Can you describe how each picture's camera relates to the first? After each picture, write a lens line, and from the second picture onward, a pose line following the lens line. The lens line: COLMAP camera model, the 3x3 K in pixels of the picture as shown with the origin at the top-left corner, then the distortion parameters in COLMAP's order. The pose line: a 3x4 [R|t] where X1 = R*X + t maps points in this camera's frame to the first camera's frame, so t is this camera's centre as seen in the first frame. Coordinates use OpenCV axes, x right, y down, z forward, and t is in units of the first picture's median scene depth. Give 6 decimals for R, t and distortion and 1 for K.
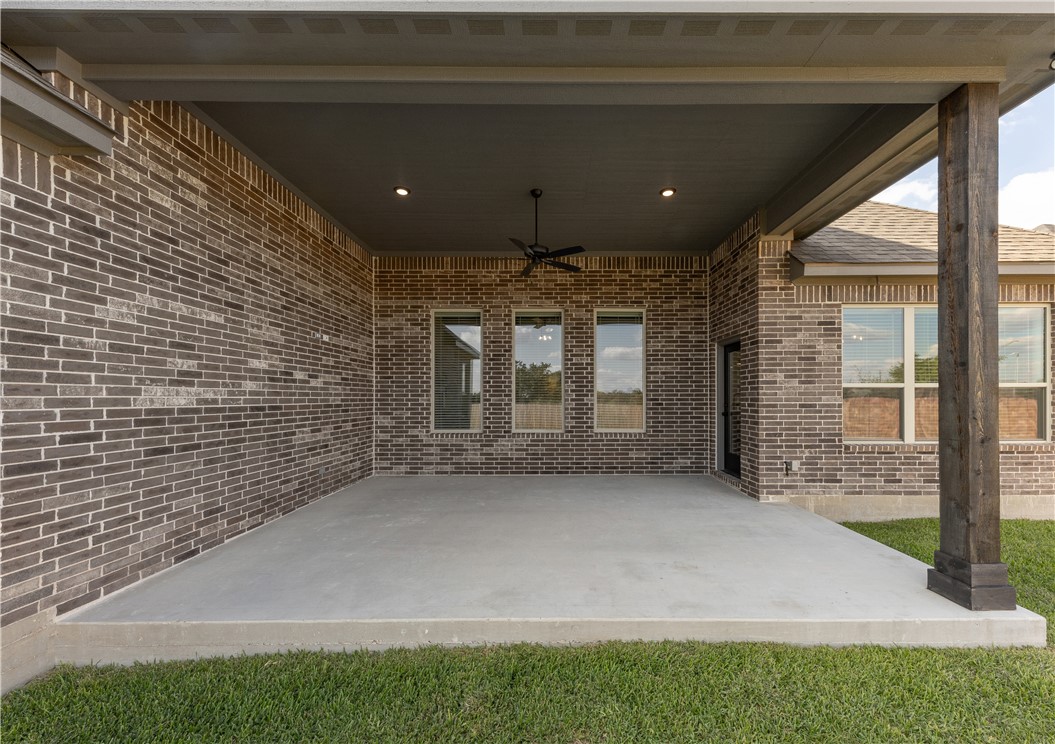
lens RADIAL K [[418.2, 0, 570.0], [0, 418.2, 398.7], [0, 0, 1]] dist [0.013141, 0.000306]
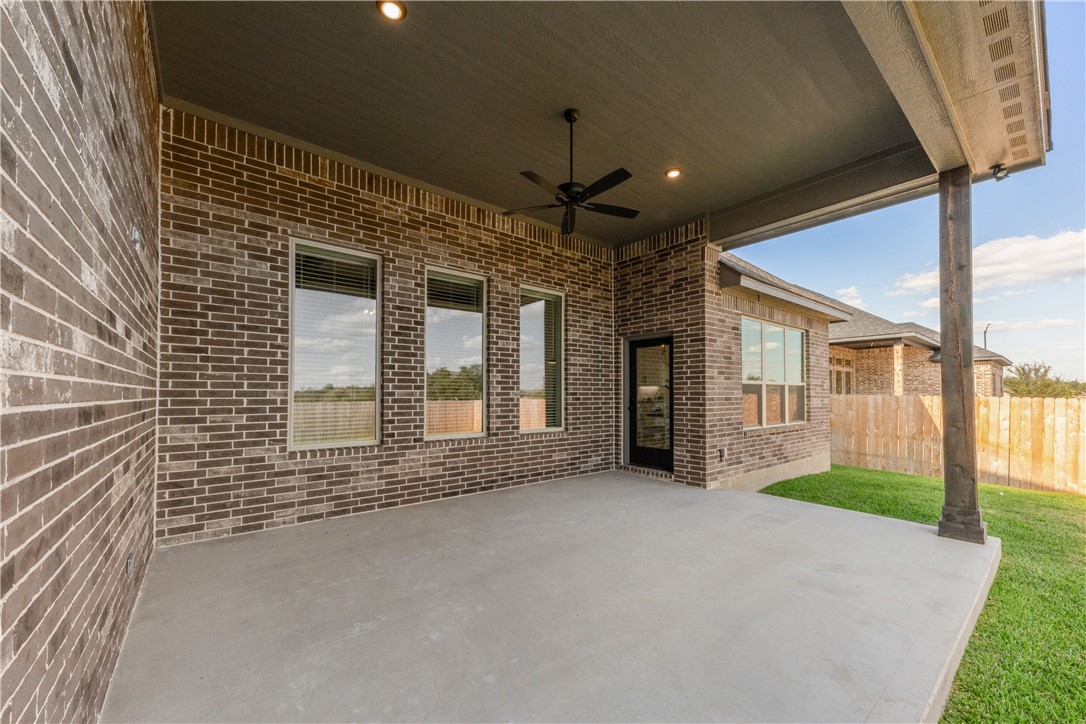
lens RADIAL K [[419.1, 0, 545.5], [0, 419.1, 387.1], [0, 0, 1]] dist [0.014915, -0.000209]
pose [[0.780777, 0.011558, 0.624703, -0.420157], [0.001302, 0.999797, -0.020124, 0.005979], [-0.624809, 0.016526, 0.780603, 0.327946]]
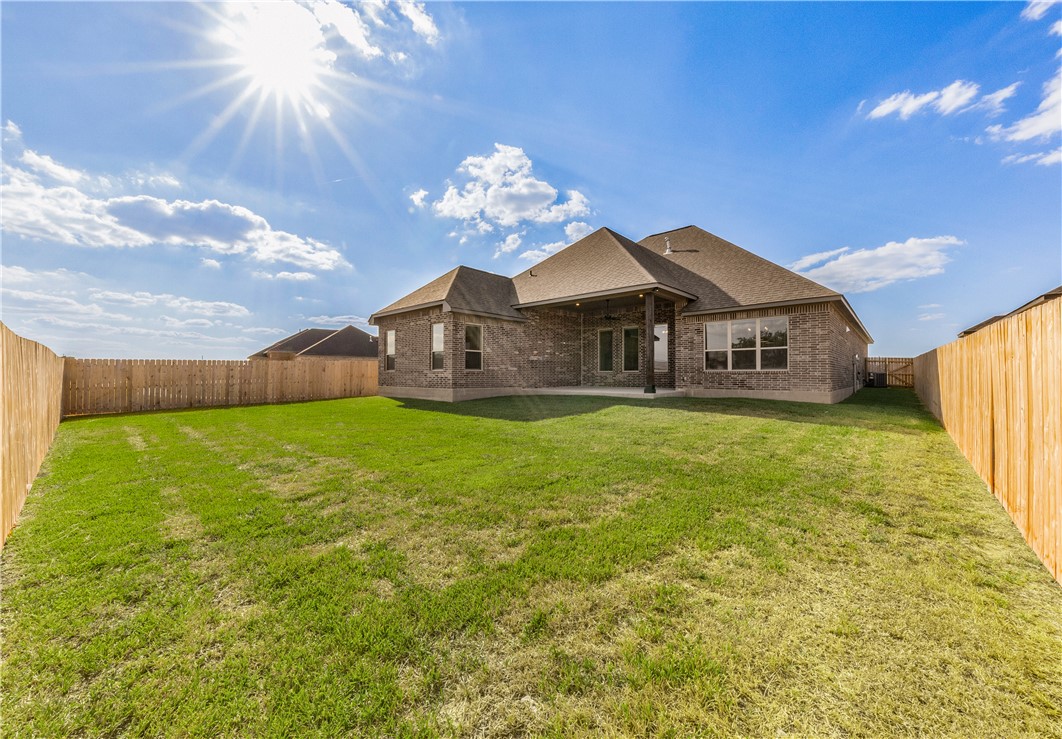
lens RADIAL K [[386.3, 0, 532.1], [0, 386.3, 370.0], [0, 0, 1]] dist [0.000031, 0.000000]
pose [[0.726116, -0.004431, -0.687558, 1.183346], [-0.001251, 0.999969, -0.007766, 0.088969], [0.687571, 0.006500, 0.726088, -1.264785]]
